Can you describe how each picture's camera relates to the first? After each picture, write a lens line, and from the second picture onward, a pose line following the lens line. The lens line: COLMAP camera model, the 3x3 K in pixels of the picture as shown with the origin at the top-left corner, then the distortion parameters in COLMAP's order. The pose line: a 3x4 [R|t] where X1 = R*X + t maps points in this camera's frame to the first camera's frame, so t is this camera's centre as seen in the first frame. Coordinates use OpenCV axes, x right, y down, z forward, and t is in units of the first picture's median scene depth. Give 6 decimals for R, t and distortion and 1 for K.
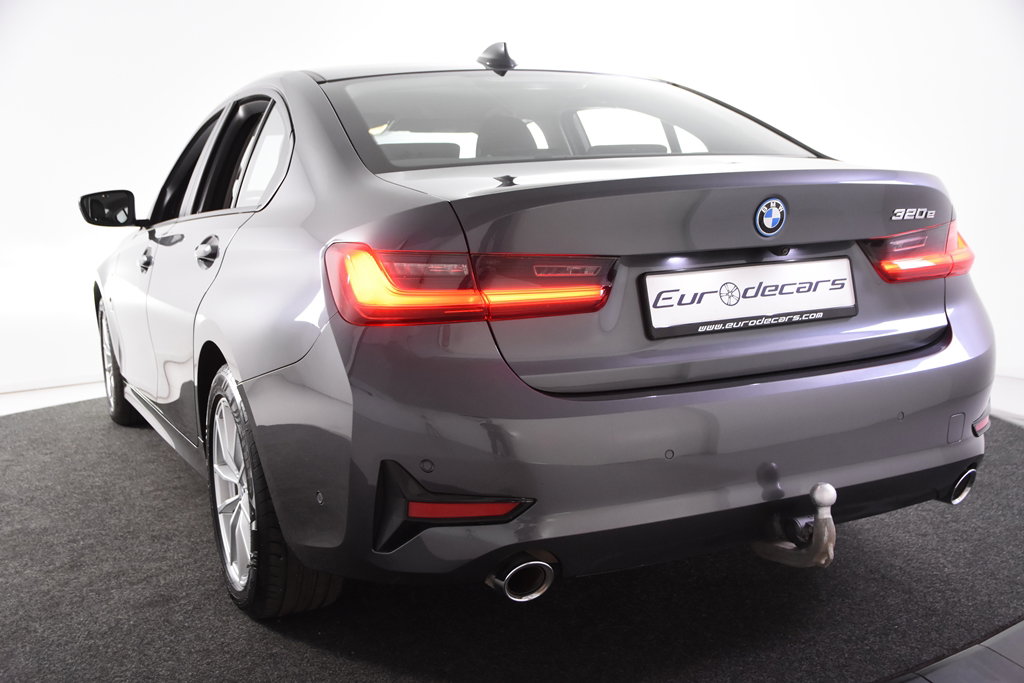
lens RADIAL K [[1050.1, 0, 512.0], [0, 1050.1, 341.5], [0, 0, 1]] dist [-0.005914, 0.013373]
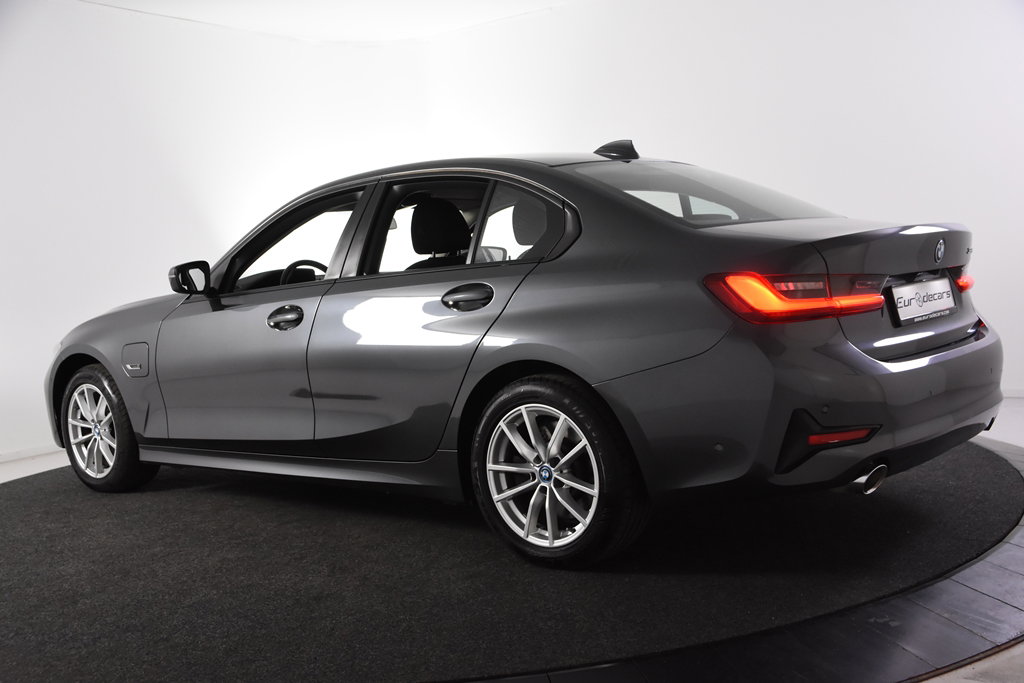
lens RADIAL K [[1050.1, 0, 512.0], [0, 1050.1, 341.5], [0, 0, 1]] dist [-0.005914, 0.013373]
pose [[0.909817, -0.045398, 0.412519, -1.111726], [0.078432, 0.994895, -0.063494, 0.078639], [-0.407531, 0.090123, 0.908733, -0.231159]]
